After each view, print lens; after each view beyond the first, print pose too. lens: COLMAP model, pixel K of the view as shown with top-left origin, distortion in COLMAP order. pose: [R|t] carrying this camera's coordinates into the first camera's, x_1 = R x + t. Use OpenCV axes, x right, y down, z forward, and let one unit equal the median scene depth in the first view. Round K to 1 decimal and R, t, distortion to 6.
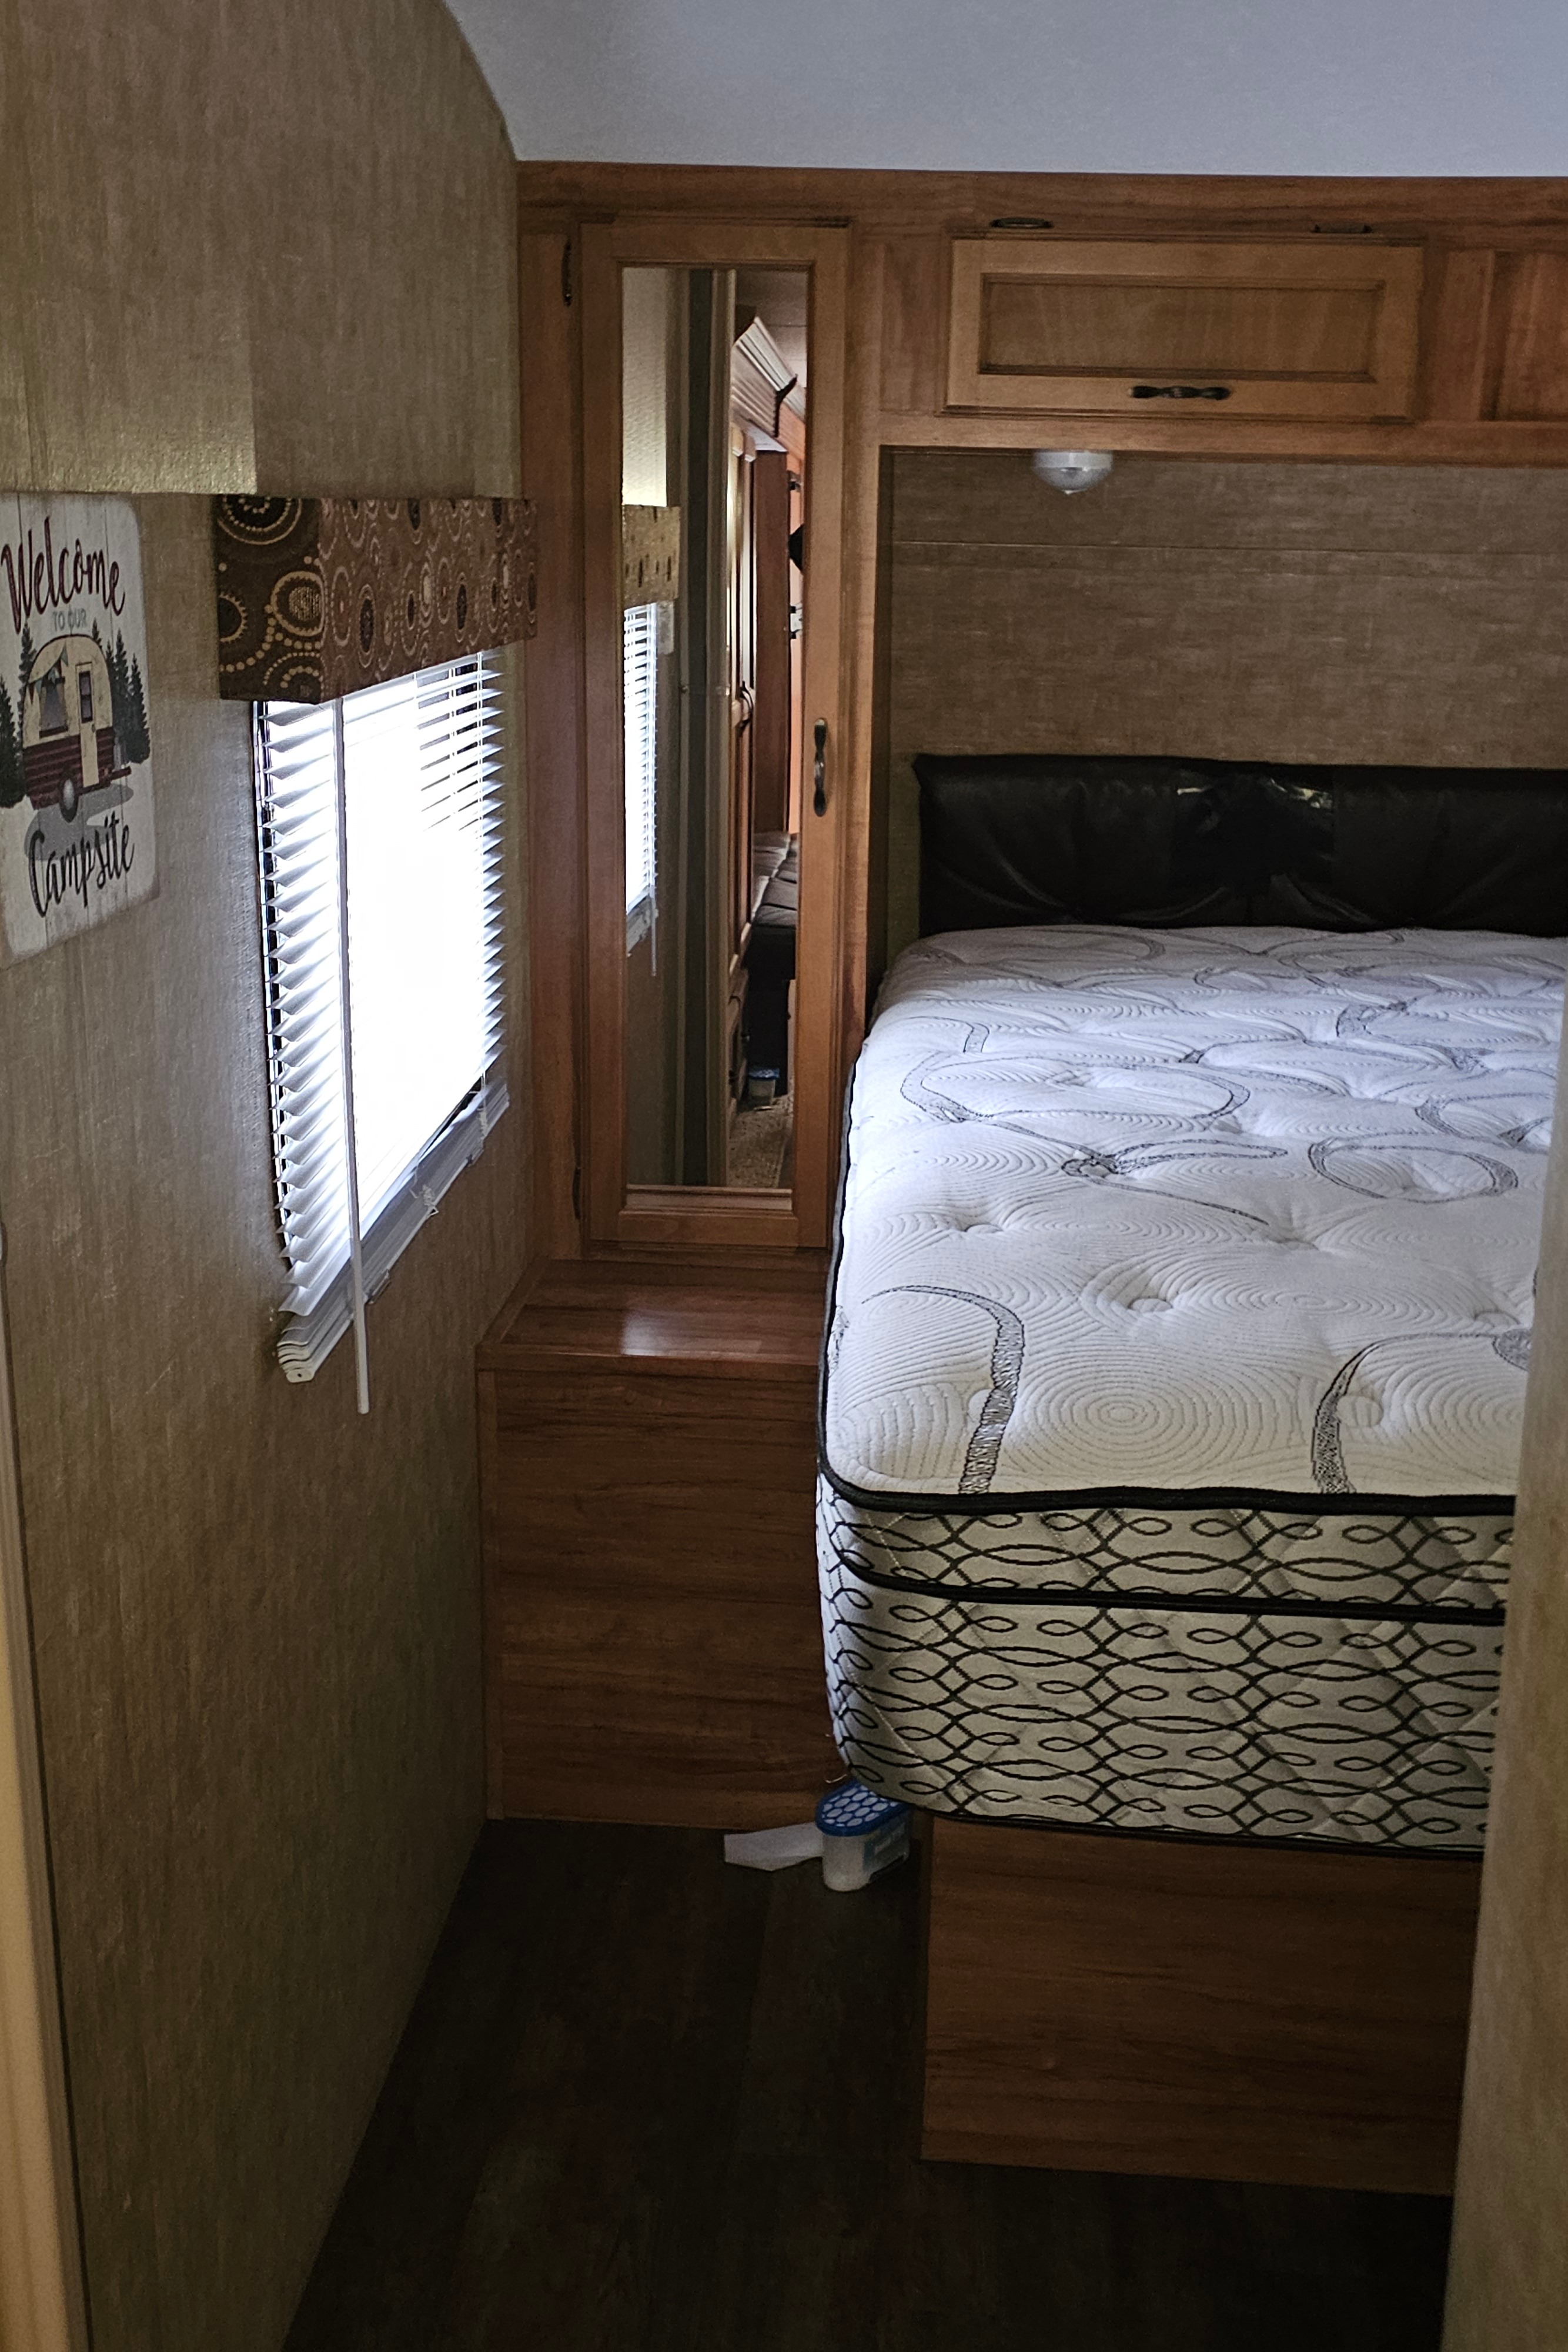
lens RADIAL K [[2440.5, 0, 784.0], [0, 2440.5, 1176.0], [0, 0, 1]] dist [0.130687, -0.245461]
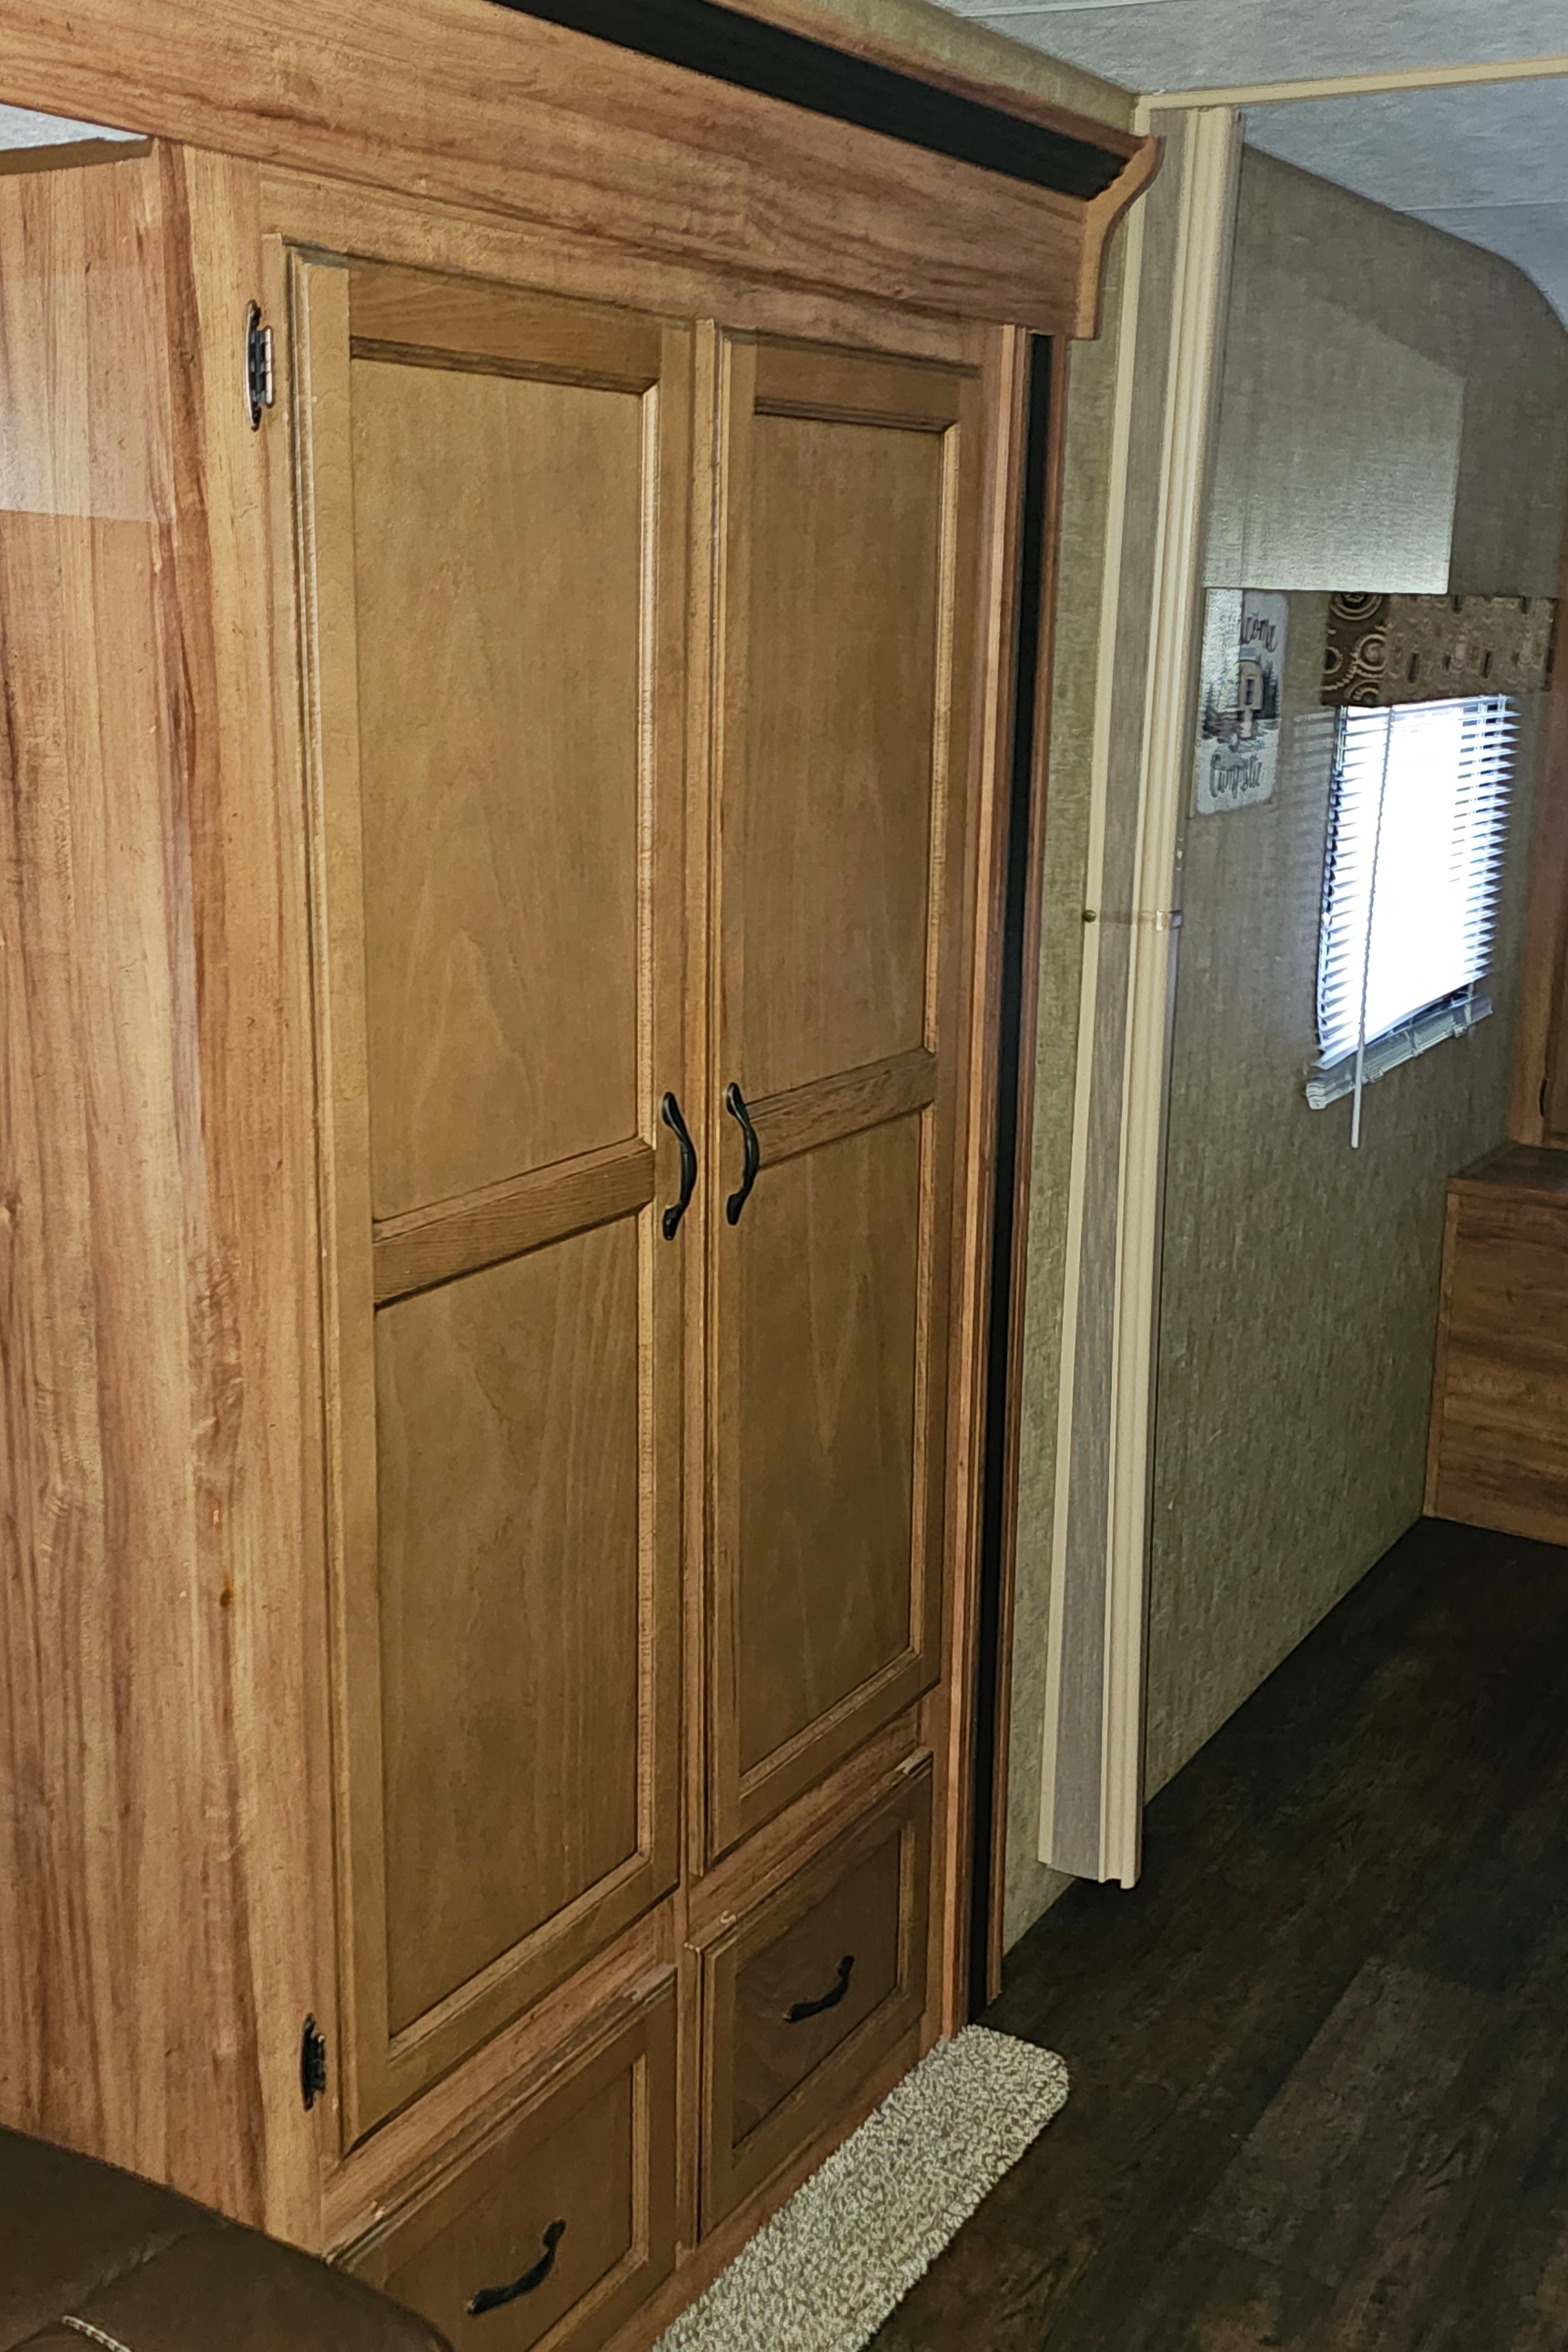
lens RADIAL K [[2440.5, 0, 784.0], [0, 2440.5, 1176.0], [0, 0, 1]] dist [0.130687, -0.245461]
pose [[0.900067, 0.106142, -0.422627, 0.136102], [-0.125441, 0.991937, -0.018028, 0.144978], [0.417306, 0.069241, 0.906124, -0.485879]]
